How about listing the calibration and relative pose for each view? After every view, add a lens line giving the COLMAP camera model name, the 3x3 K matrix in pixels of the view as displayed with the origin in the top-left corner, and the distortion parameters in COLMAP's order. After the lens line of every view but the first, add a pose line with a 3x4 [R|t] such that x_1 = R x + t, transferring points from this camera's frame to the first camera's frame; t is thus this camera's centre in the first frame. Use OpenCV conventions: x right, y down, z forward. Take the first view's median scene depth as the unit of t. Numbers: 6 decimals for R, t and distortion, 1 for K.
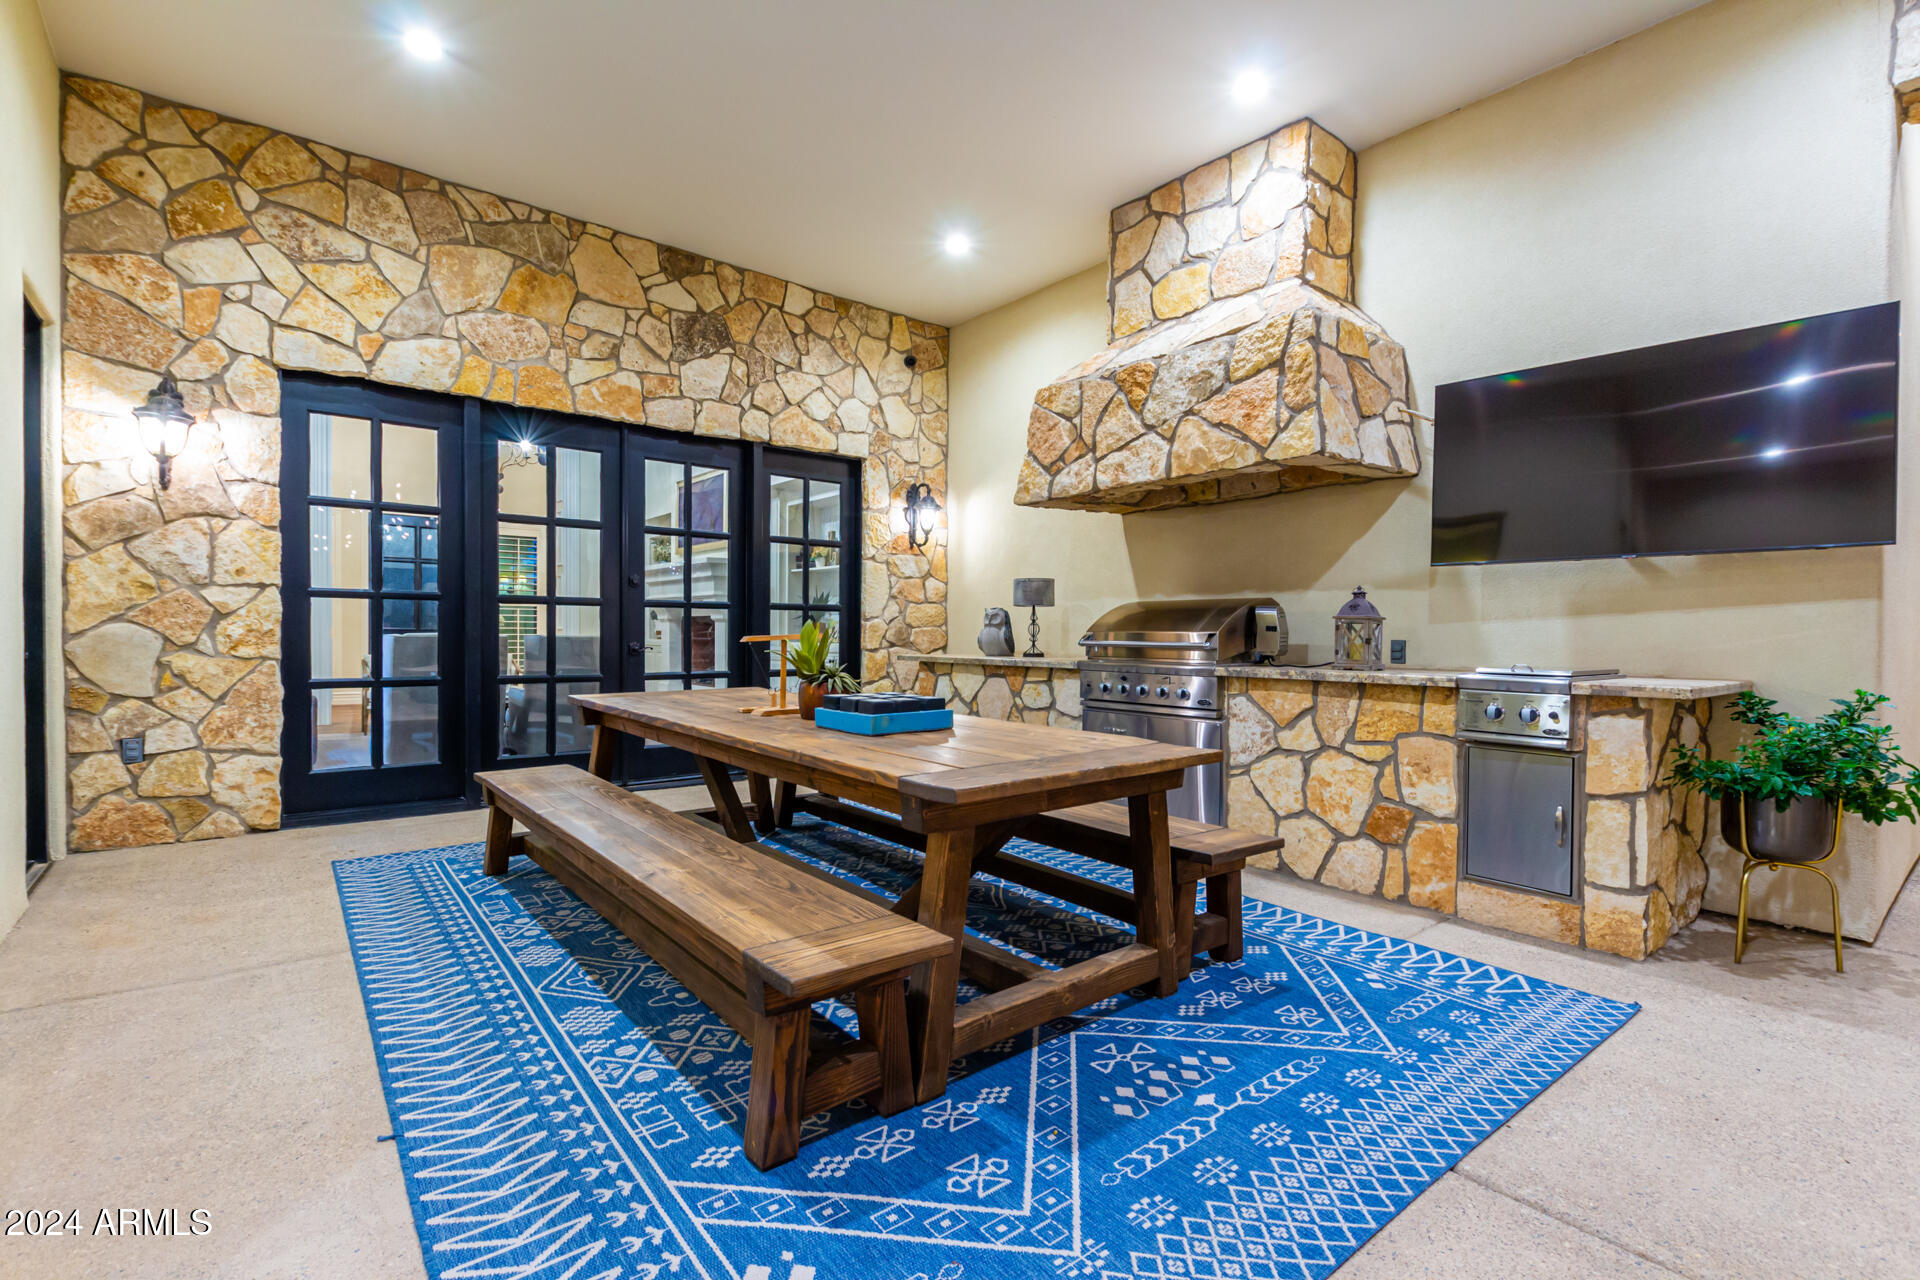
lens RADIAL K [[878.2, 0, 969.5], [0, 878.2, 642.9], [0, 0, 1]] dist [0.002046, 0.000217]
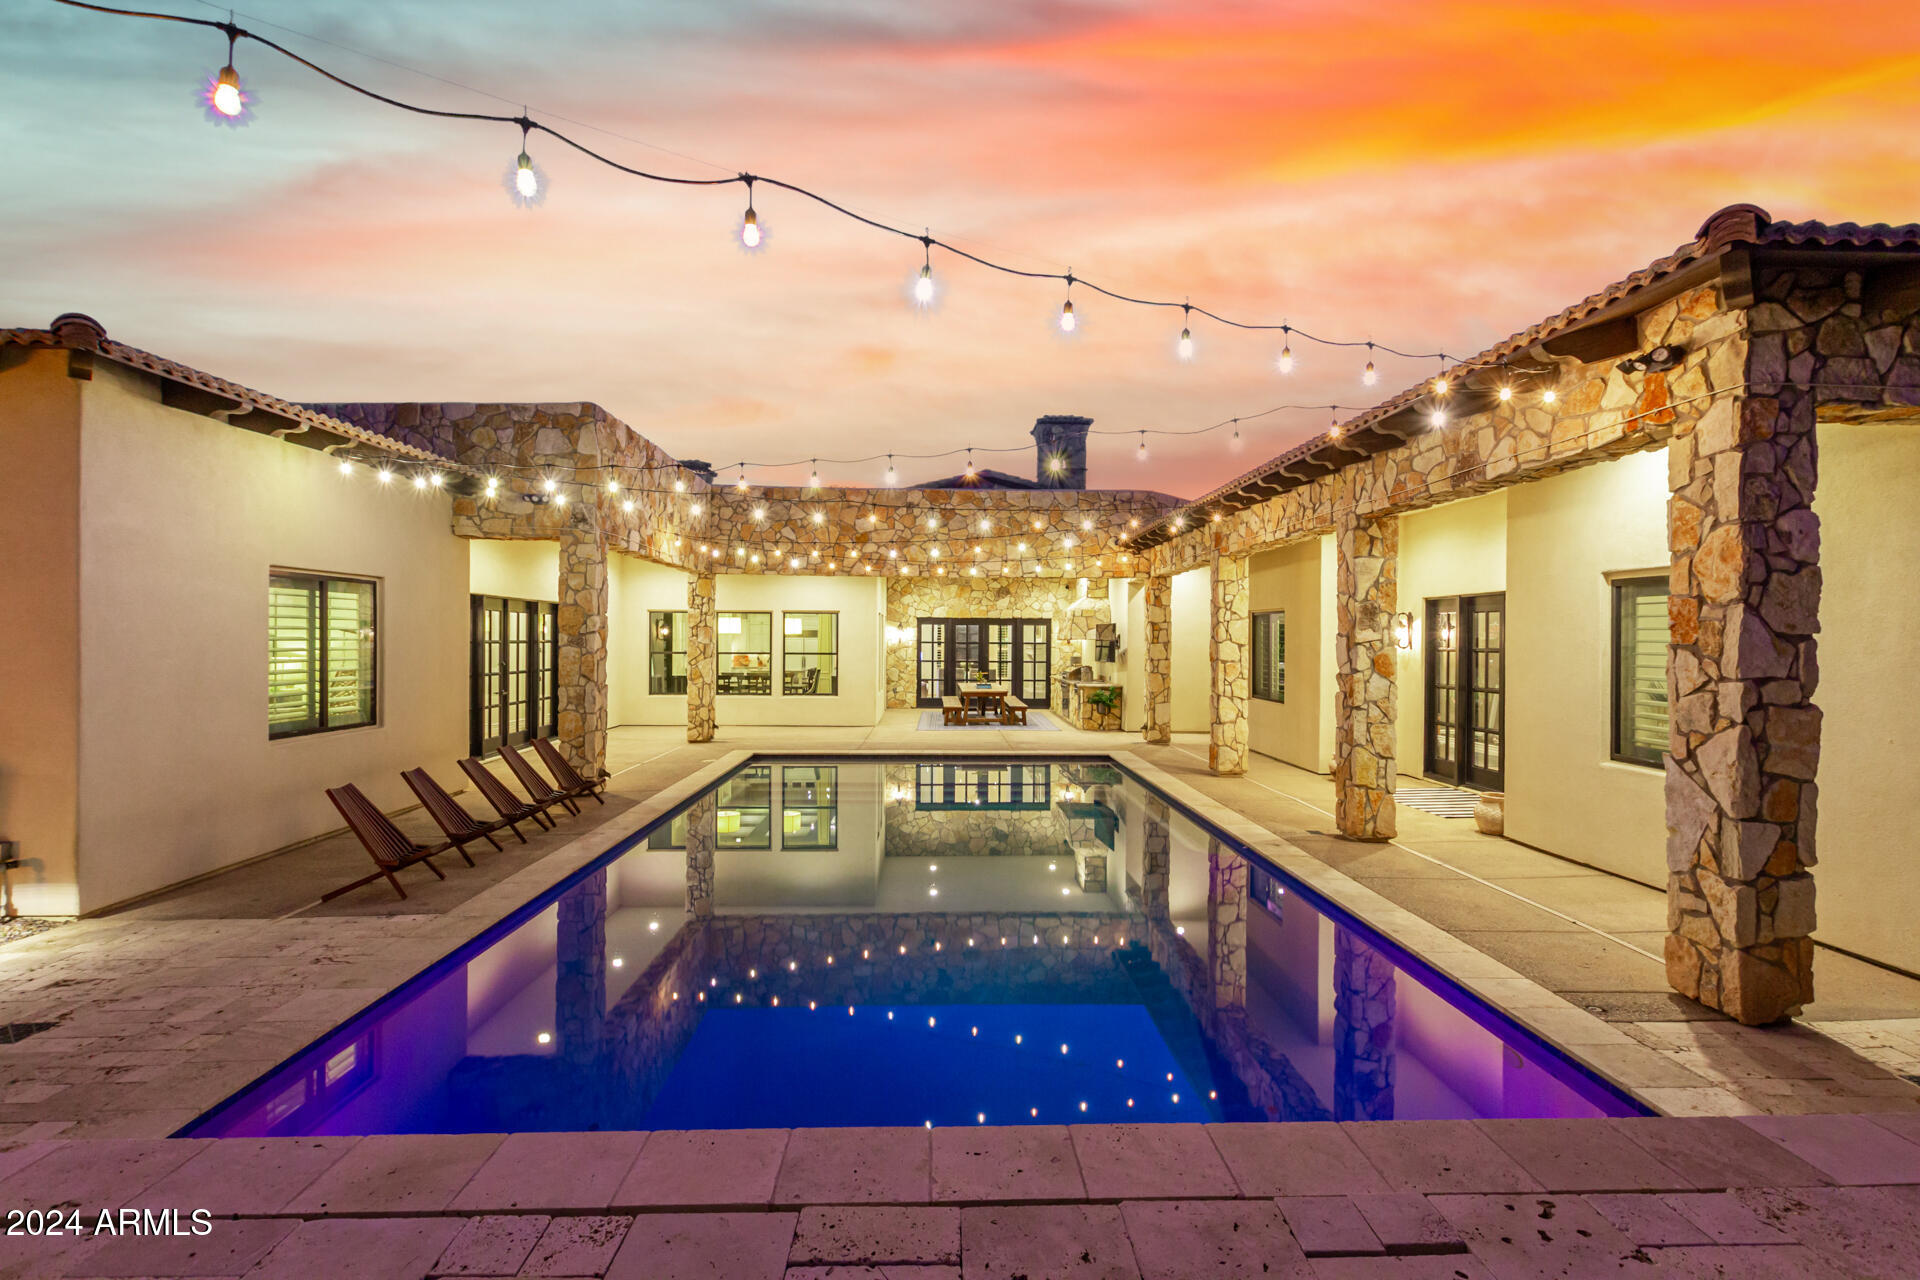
lens RADIAL K [[878.2, 0, 957.8], [0, 878.2, 644.3], [0, 0, 1]] dist [0.002046, 0.000217]
pose [[0.802206, 0.002927, -0.597040, 1.987662], [-0.008510, 0.999942, -0.006533, -0.102988], [0.596986, 0.010322, 0.802185, -2.388660]]
